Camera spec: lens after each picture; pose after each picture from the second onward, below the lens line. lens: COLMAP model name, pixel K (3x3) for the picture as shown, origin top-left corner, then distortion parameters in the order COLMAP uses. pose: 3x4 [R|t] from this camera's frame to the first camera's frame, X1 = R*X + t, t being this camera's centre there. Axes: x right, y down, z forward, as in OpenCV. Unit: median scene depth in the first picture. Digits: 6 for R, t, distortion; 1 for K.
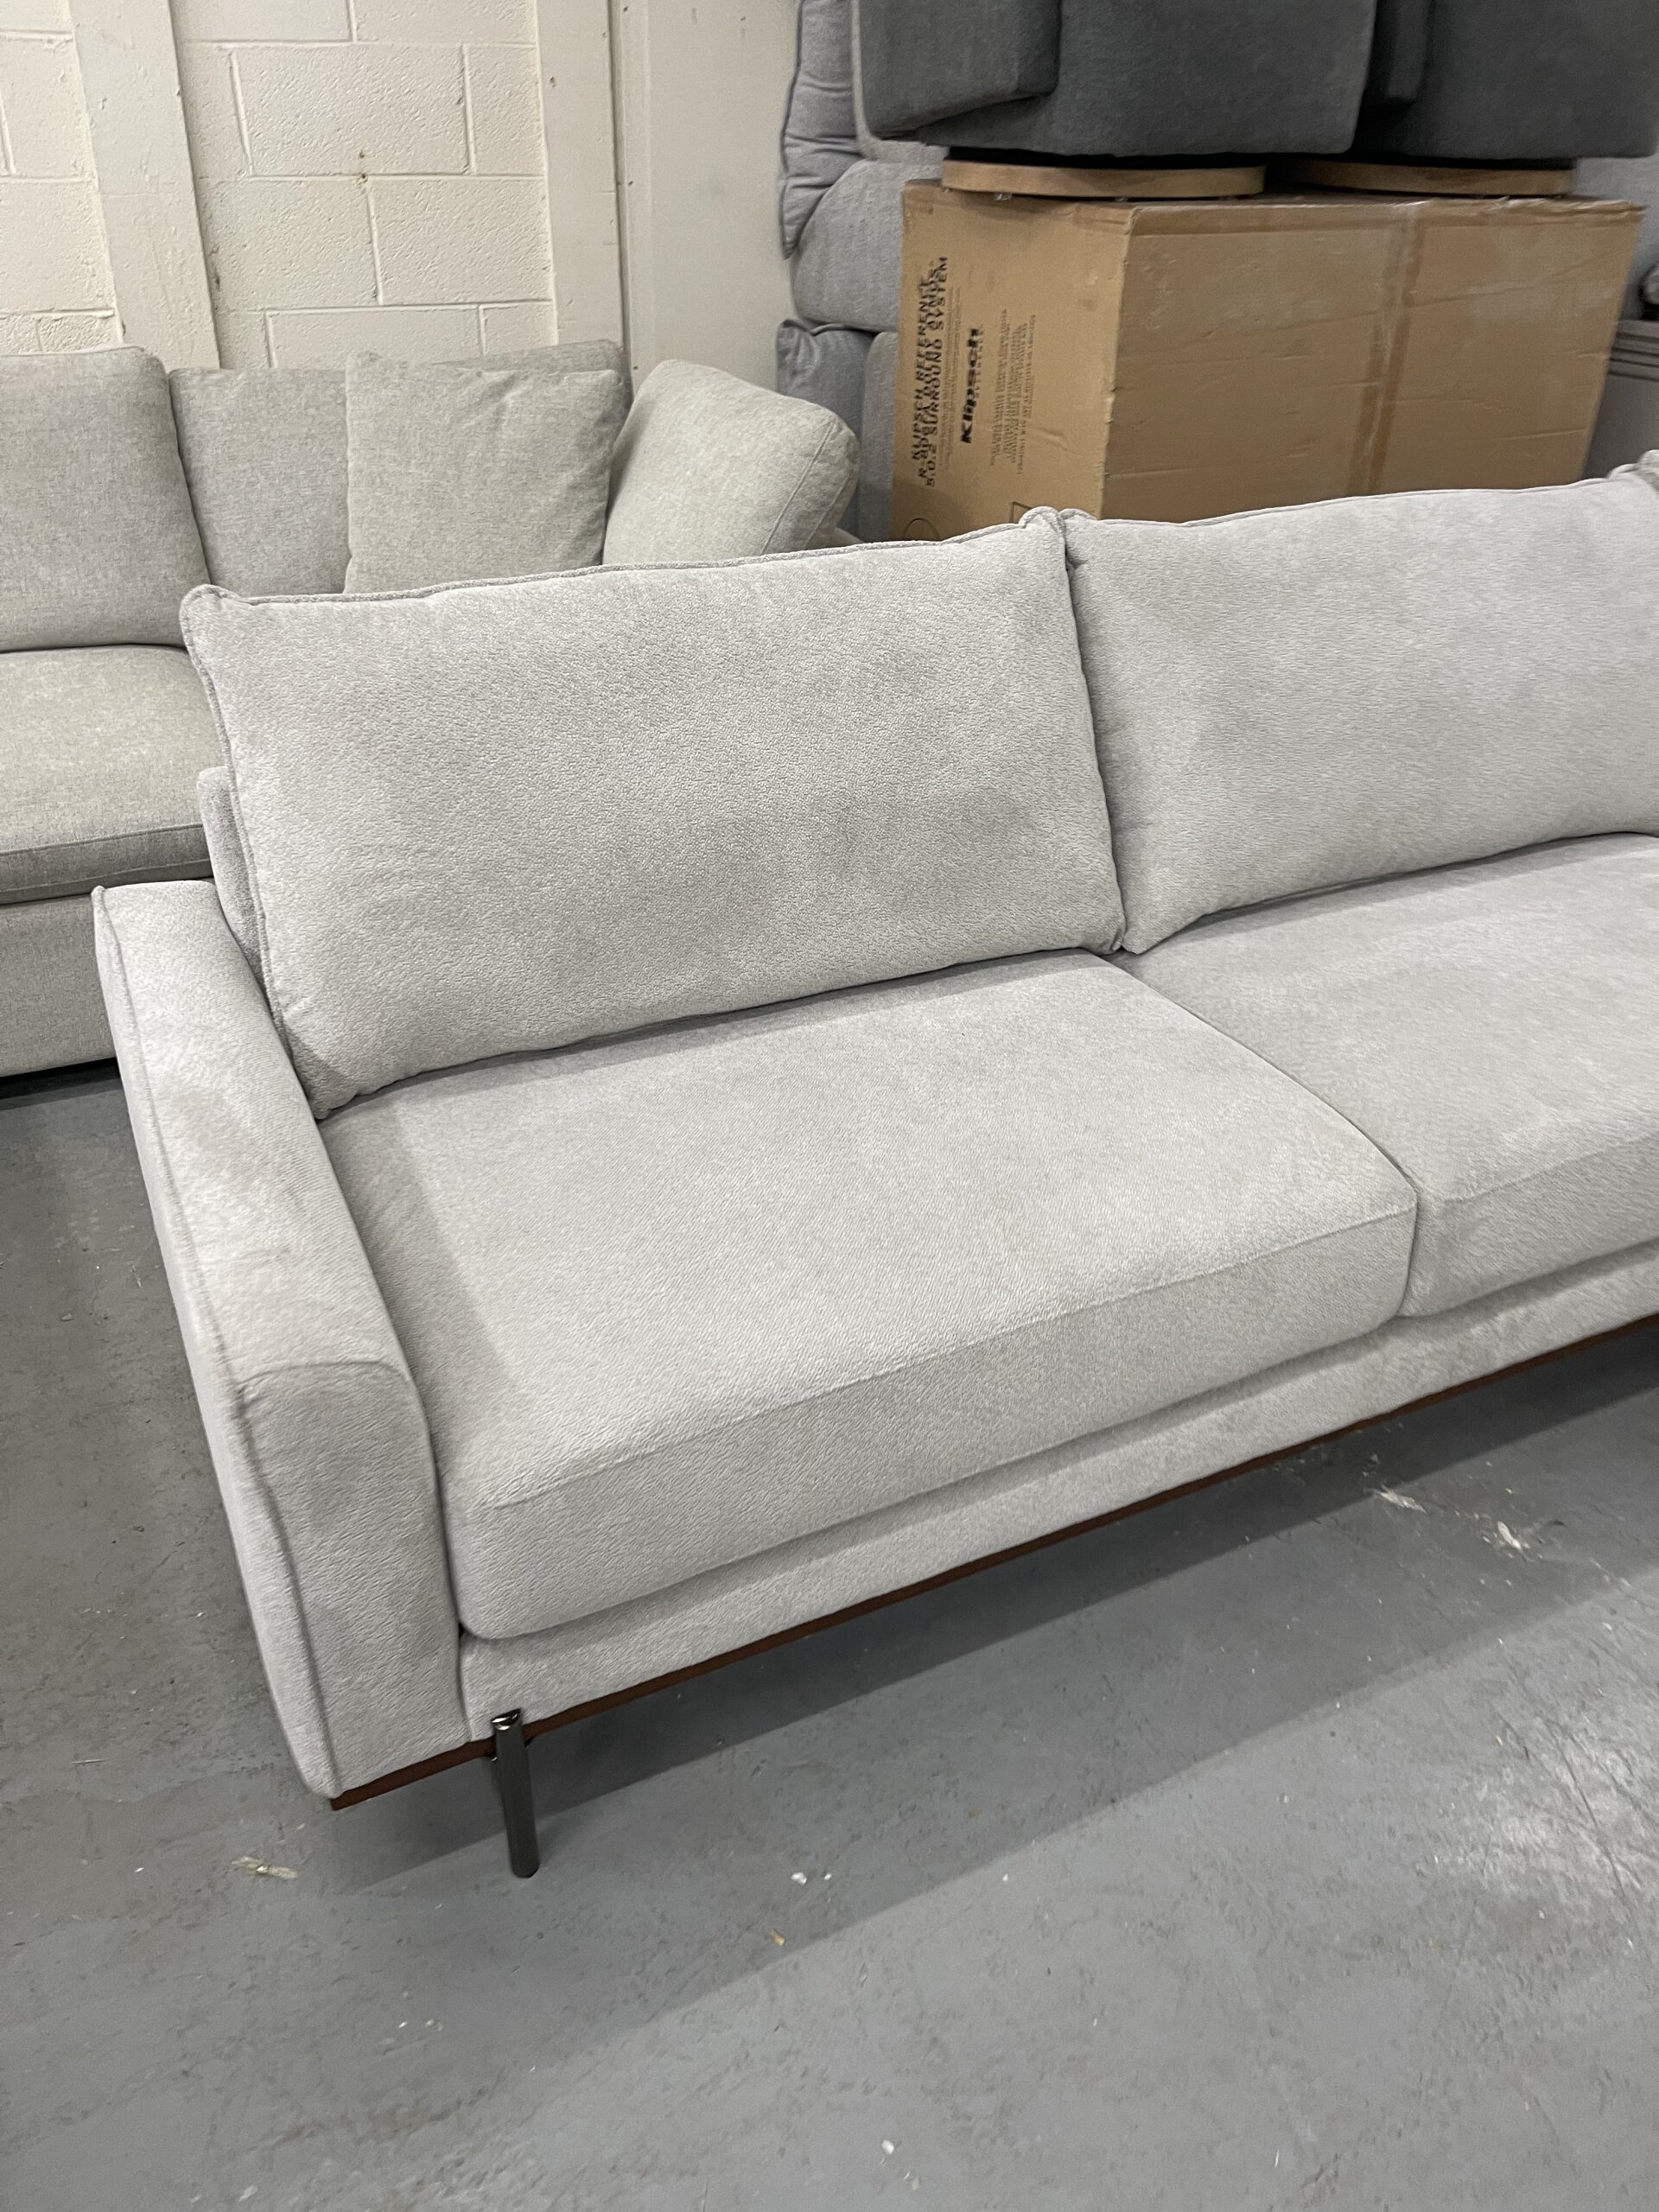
lens RADIAL K [[1673.8, 0, 803.9], [0, 1673.8, 1109.5], [0, 0, 1]] dist [0.067797, -0.094362]
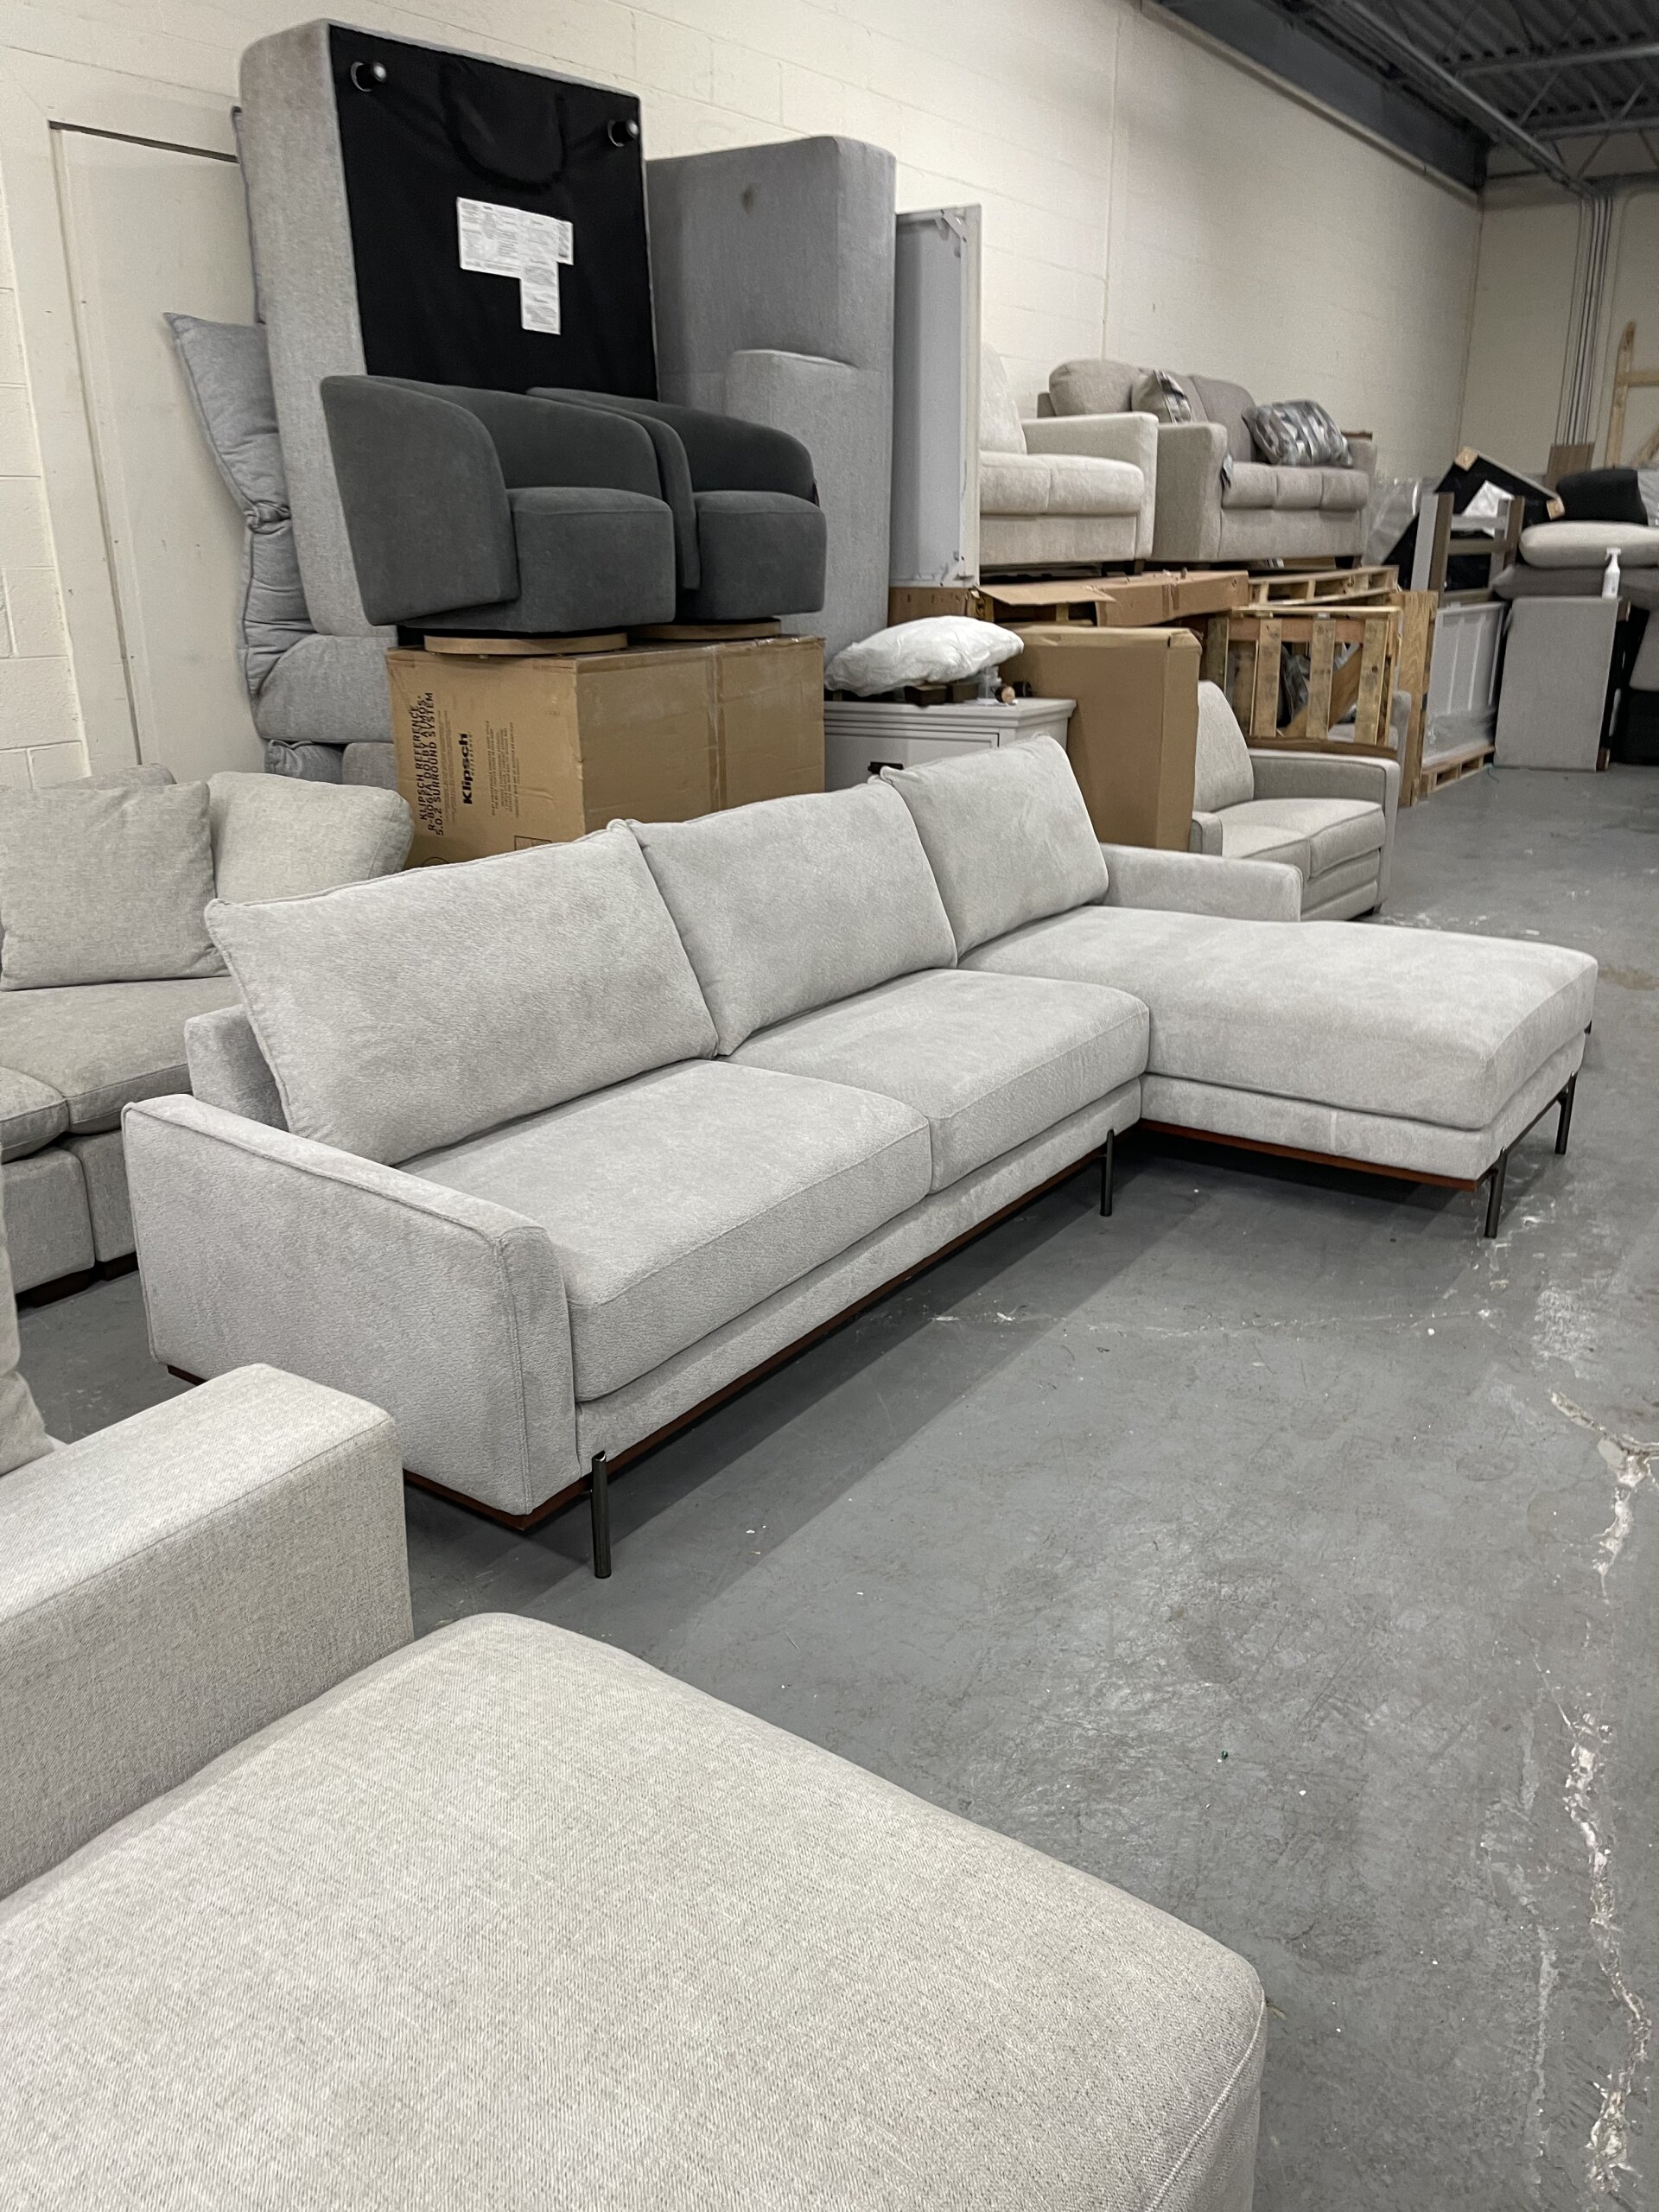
lens RADIAL K [[1673.8, 0, 830.7], [0, 1673.8, 1102.8], [0, 0, 1]] dist [0.067797, -0.094362]
pose [[0.871990, -0.176376, 0.456646, -0.505812], [0.270279, 0.951229, -0.148707, 0.239545], [-0.408146, 0.253092, 0.877132, -0.539261]]
